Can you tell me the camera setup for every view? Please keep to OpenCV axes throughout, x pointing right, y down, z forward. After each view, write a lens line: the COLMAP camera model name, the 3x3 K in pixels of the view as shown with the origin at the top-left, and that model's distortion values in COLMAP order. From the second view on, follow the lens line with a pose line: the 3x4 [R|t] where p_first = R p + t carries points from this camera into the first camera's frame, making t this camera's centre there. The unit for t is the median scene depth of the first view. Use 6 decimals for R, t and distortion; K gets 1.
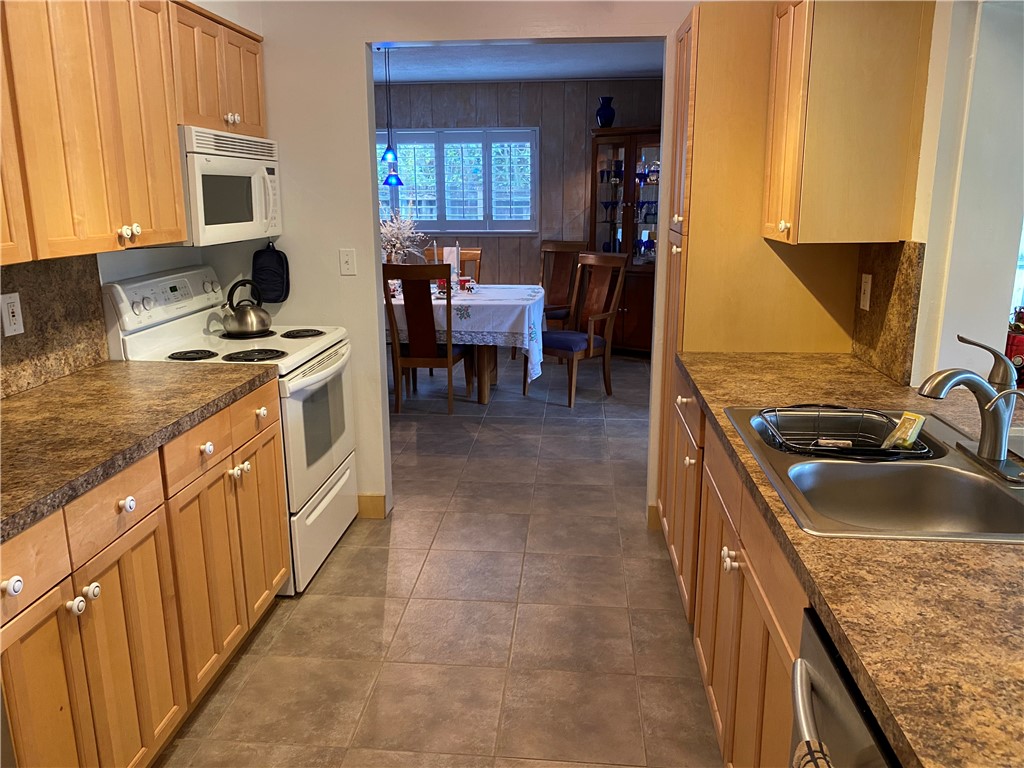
lens RADIAL K [[784.7, 0, 512.0], [0, 784.7, 384.0], [0, 0, 1]] dist [0.004068, 0.004811]
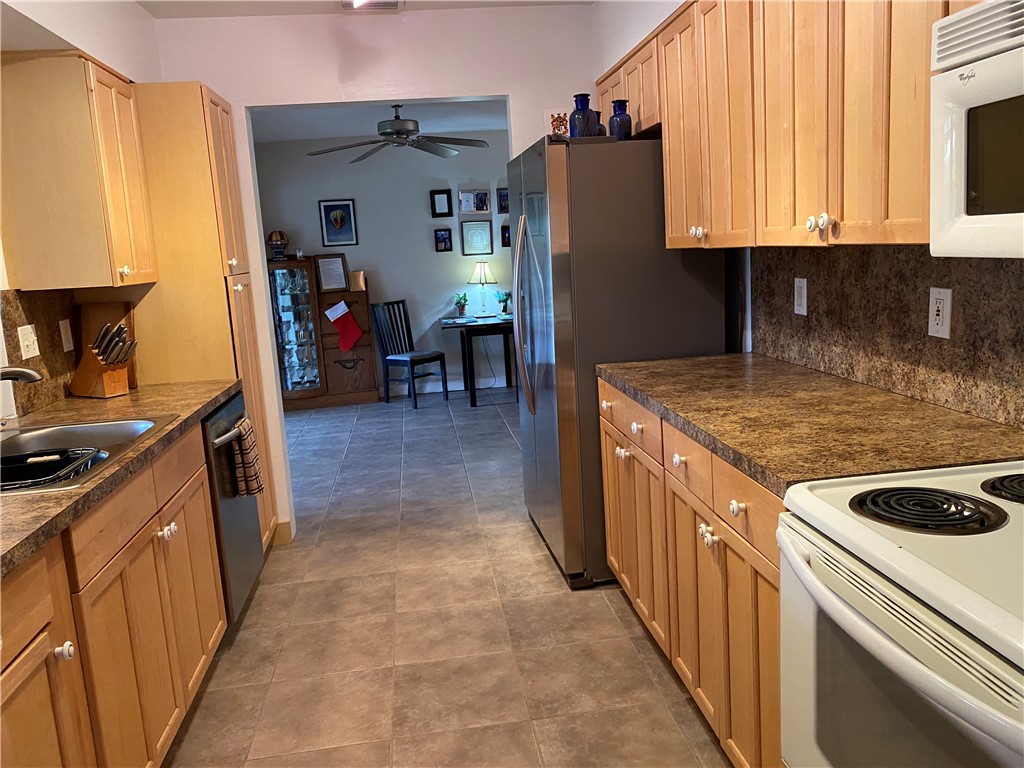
lens RADIAL K [[784.7, 0, 512.0], [0, 784.7, 384.0], [0, 0, 1]] dist [0.004068, 0.004811]
pose [[-0.973493, 0.096682, -0.207275, -0.007894], [0.004957, 0.914966, 0.403499, -0.353097], [0.228661, 0.391777, -0.891193, 1.640235]]
